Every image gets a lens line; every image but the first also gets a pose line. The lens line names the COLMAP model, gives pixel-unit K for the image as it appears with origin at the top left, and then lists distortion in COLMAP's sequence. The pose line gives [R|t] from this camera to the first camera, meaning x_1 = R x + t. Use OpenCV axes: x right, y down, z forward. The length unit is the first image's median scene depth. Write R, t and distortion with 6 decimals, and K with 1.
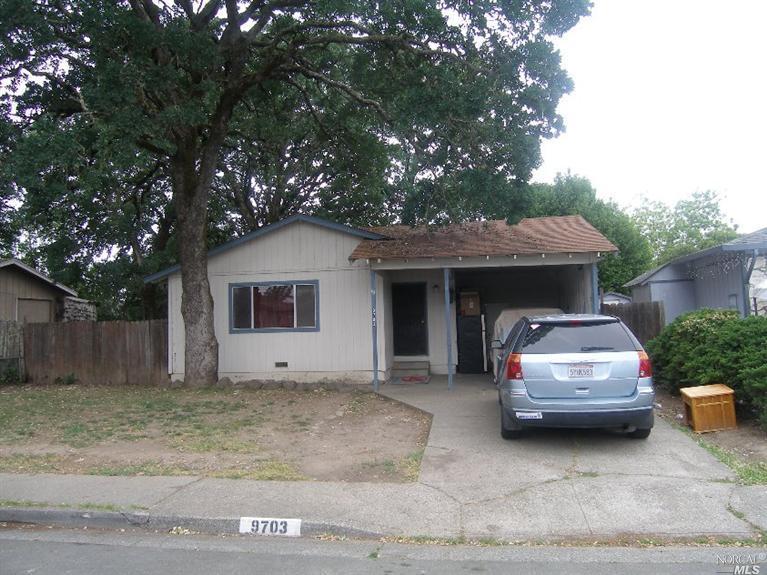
lens RADIAL K [[609.0, 0, 383.5], [0, 609.0, 287.5], [0, 0, 1]] dist [-0.064856, 0.000124]
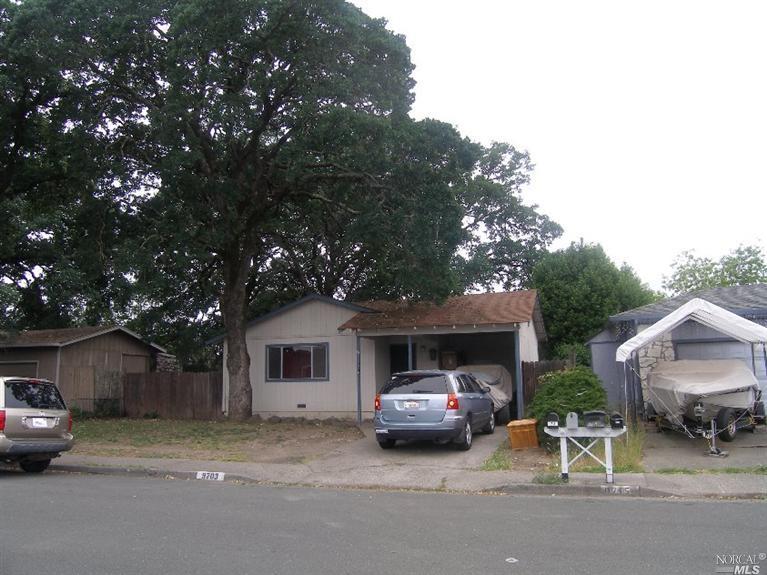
lens RADIAL K [[609.0, 0, 383.5], [0, 609.0, 287.5], [0, 0, 1]] dist [-0.064856, 0.000124]
pose [[0.986023, -0.016826, -0.165757, 0.233797], [0.002732, 0.996387, -0.084890, -0.018647], [0.166586, 0.083250, 0.982506, -0.300611]]
